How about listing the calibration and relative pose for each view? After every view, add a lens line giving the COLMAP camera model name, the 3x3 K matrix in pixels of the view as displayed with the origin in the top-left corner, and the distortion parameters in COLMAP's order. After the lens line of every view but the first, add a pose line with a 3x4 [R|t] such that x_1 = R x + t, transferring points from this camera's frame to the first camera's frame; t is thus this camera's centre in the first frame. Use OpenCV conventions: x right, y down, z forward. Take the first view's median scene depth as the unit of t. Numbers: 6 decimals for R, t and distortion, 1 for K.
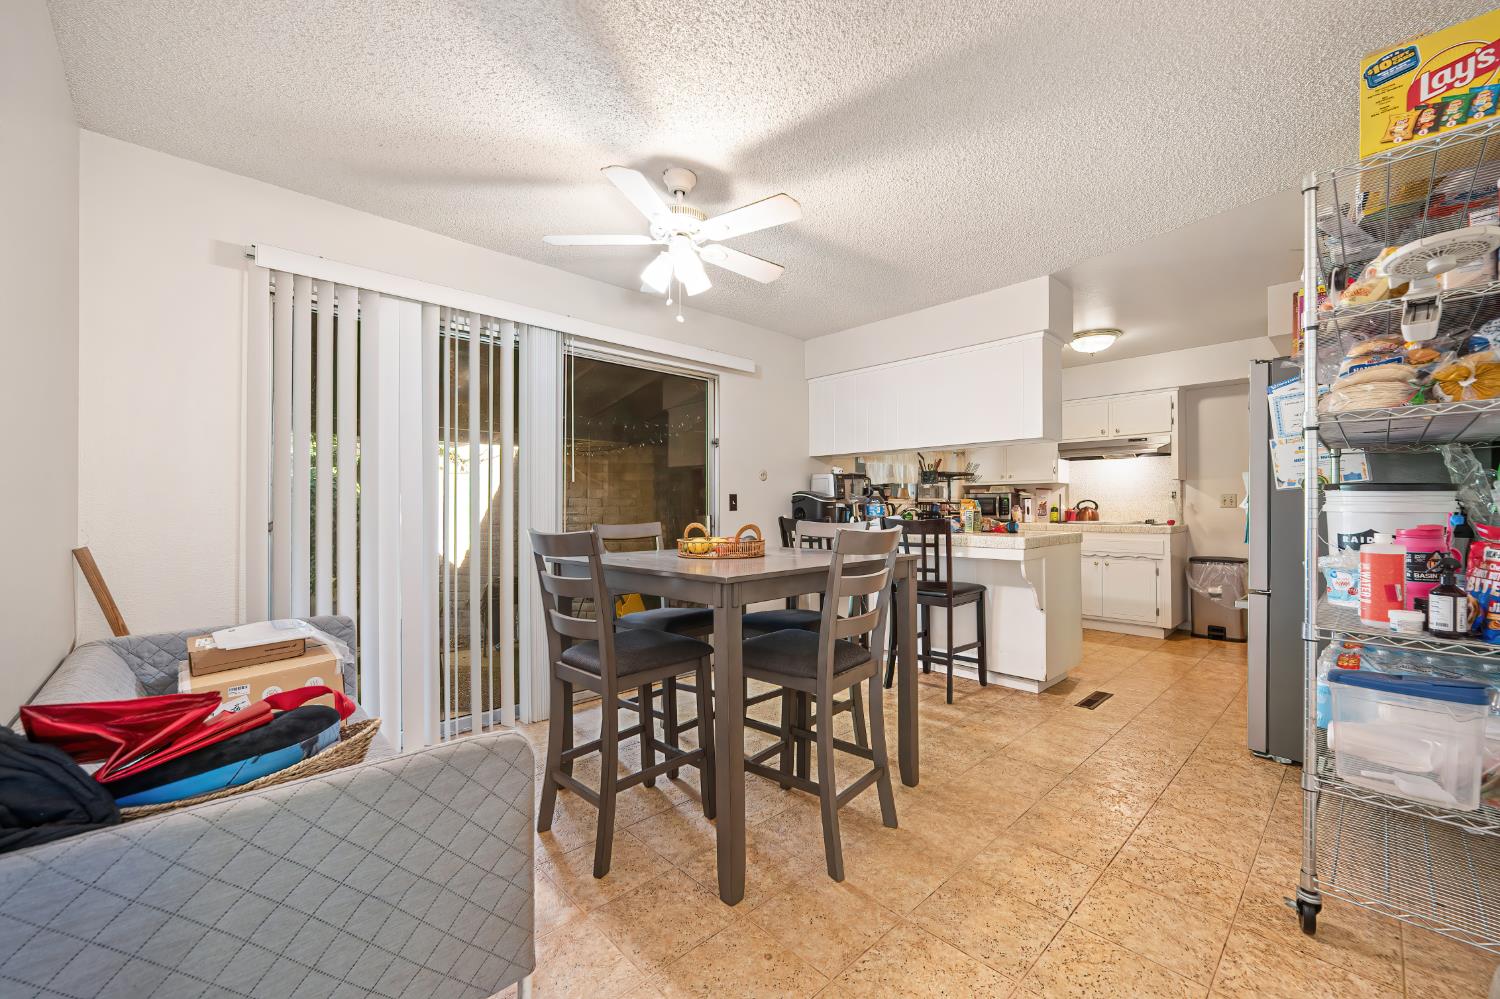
lens RADIAL K [[595.9, 0, 747.0], [0, 595.9, 502.3], [0, 0, 1]] dist [-0.001850, 0.000064]
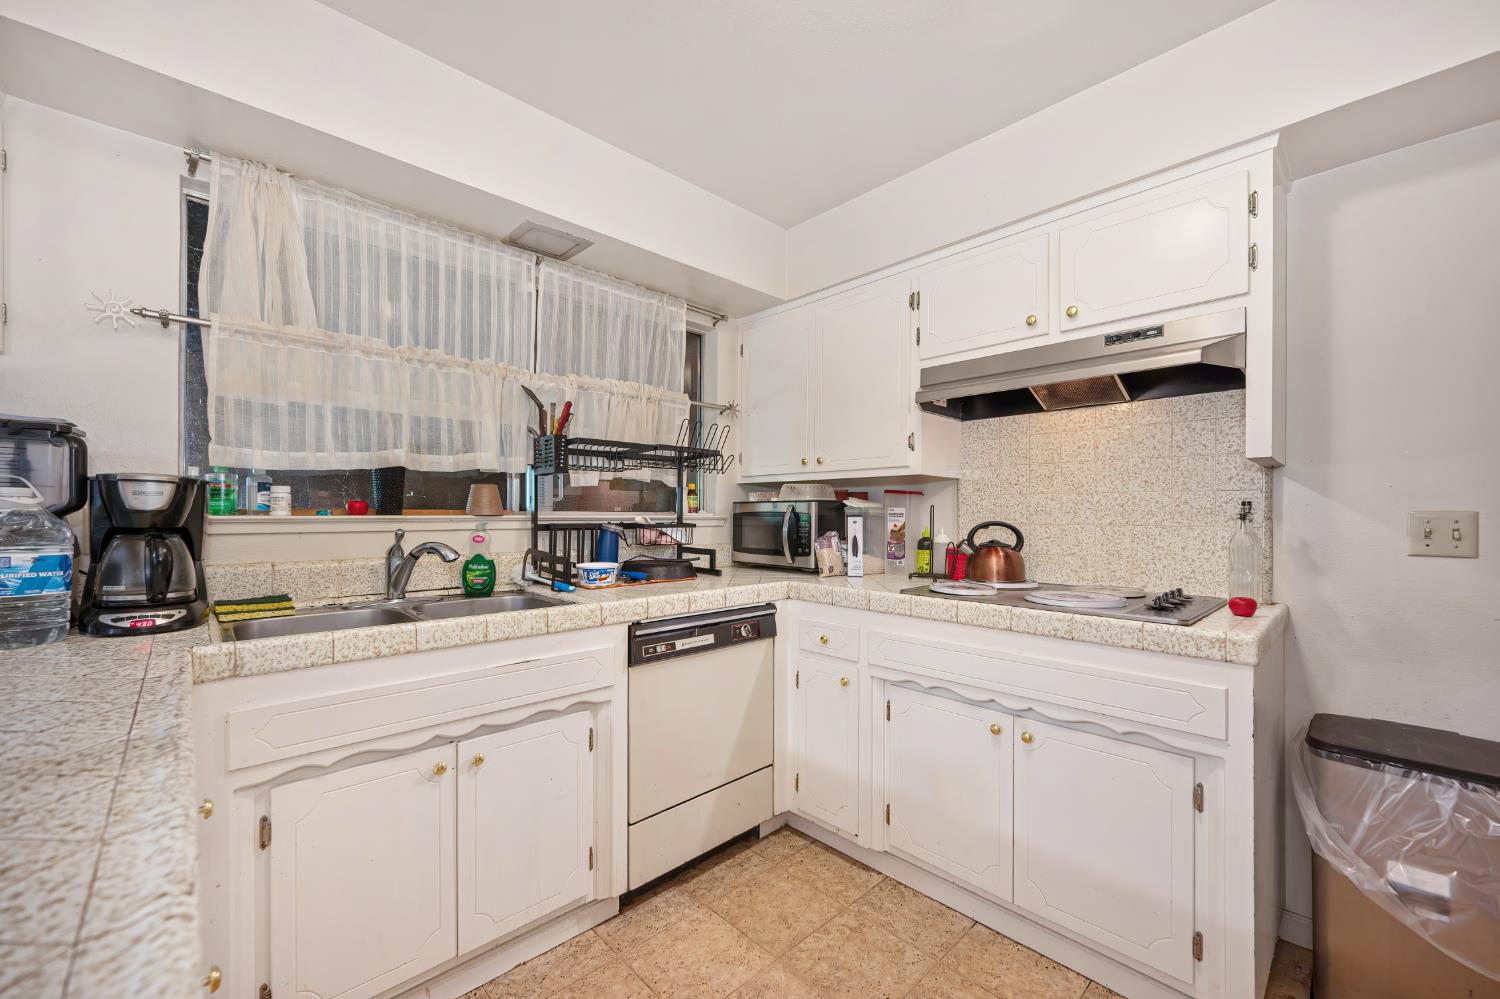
lens RADIAL K [[595.9, 0, 754.9], [0, 595.9, 514.7], [0, 0, 1]] dist [-0.001850, 0.000064]
pose [[0.999929, 0.008615, 0.008247, 0.423305], [-0.008675, 0.999936, 0.007251, -0.009745], [-0.008184, -0.007322, 0.999940, 0.640211]]
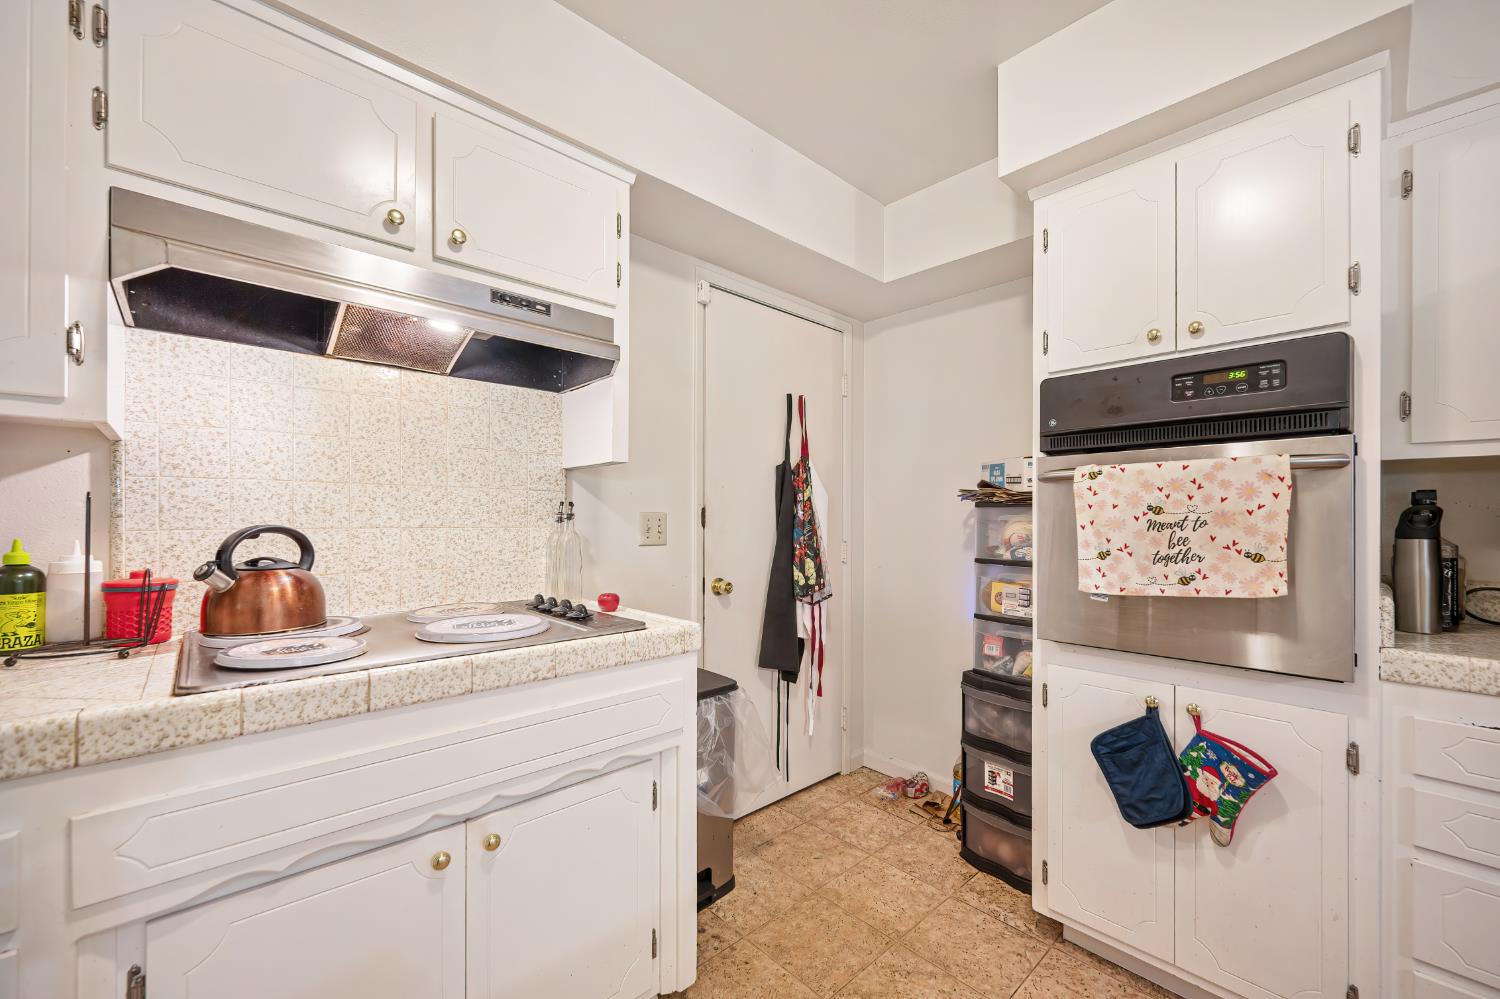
lens RADIAL K [[595.9, 0, 759.3], [0, 595.9, 515.5], [0, 0, 1]] dist [-0.001850, 0.000064]
pose [[0.002302, 0.009590, 0.999951, 0.365036], [-0.010219, 0.999902, -0.009566, -0.007453], [-0.999945, -0.010196, 0.002400, 0.830632]]
